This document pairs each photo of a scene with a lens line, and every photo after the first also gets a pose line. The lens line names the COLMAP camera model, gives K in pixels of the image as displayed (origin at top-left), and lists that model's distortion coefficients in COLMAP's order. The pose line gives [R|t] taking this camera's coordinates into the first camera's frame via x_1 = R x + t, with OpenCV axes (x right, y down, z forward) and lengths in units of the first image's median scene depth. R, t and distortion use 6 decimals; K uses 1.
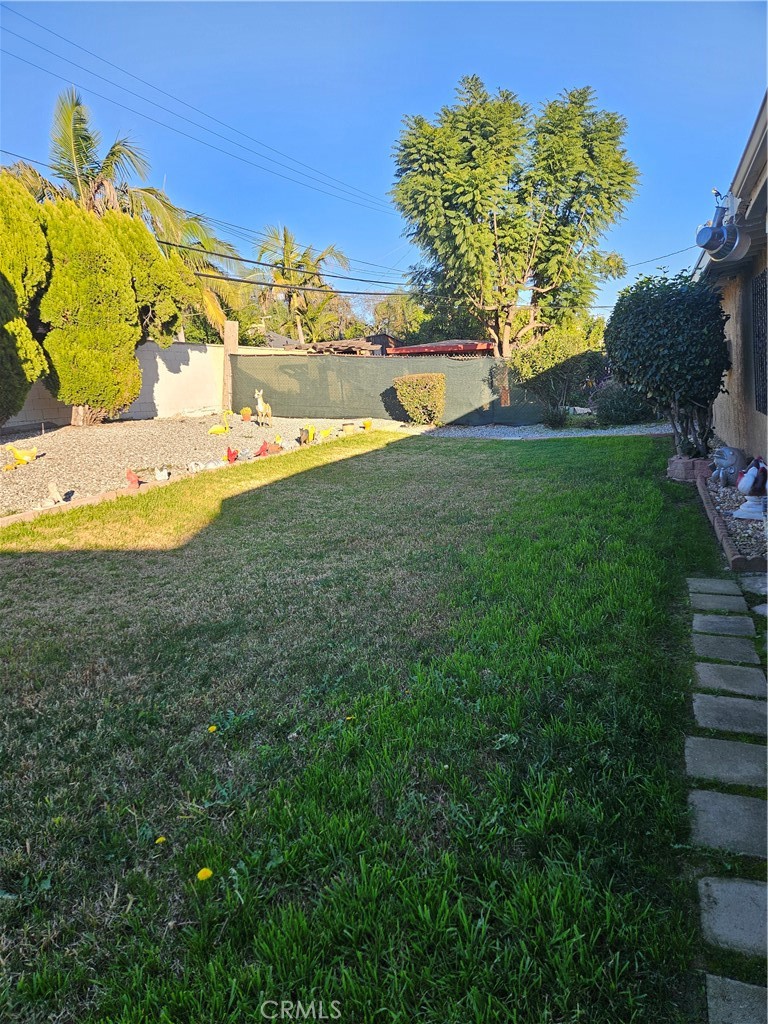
lens RADIAL K [[687.6, 0, 380.3], [0, 687.6, 512.5], [0, 0, 1]] dist [0.062247, -0.039626]
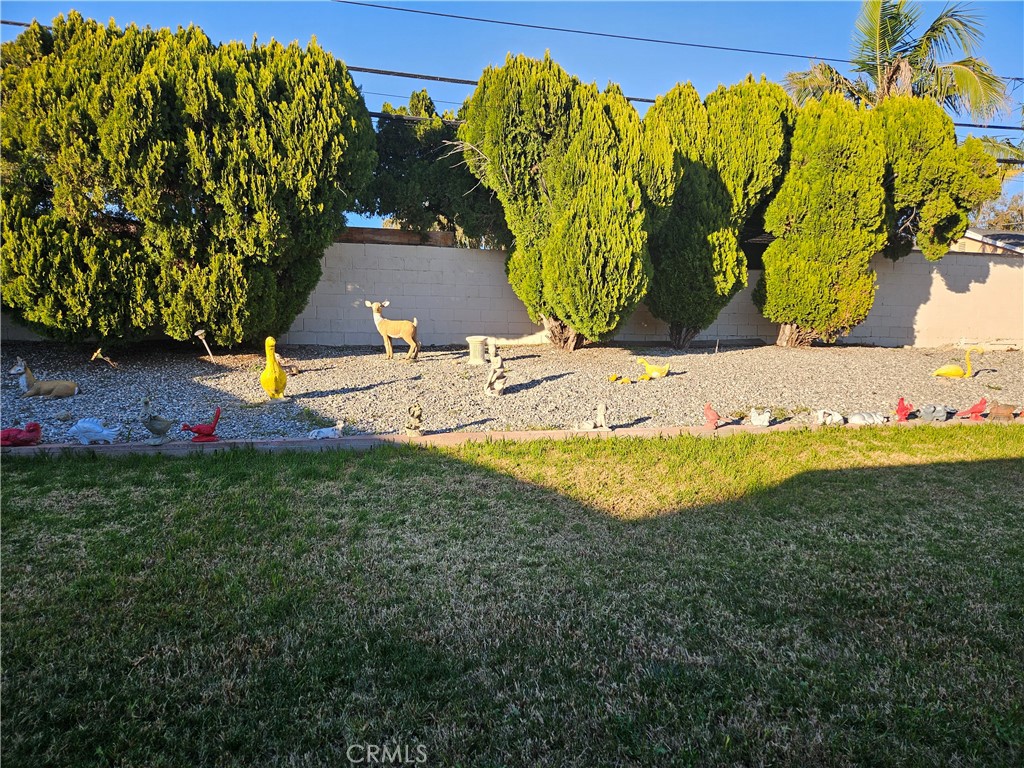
lens RADIAL K [[687.6, 0, 509.4], [0, 687.6, 391.6], [0, 0, 1]] dist [0.062247, -0.039626]
pose [[0.561002, 0.162634, -0.811682, 0.099112], [-0.203664, 0.977490, 0.055091, -0.046269], [0.802370, 0.134404, 0.581496, 0.214214]]
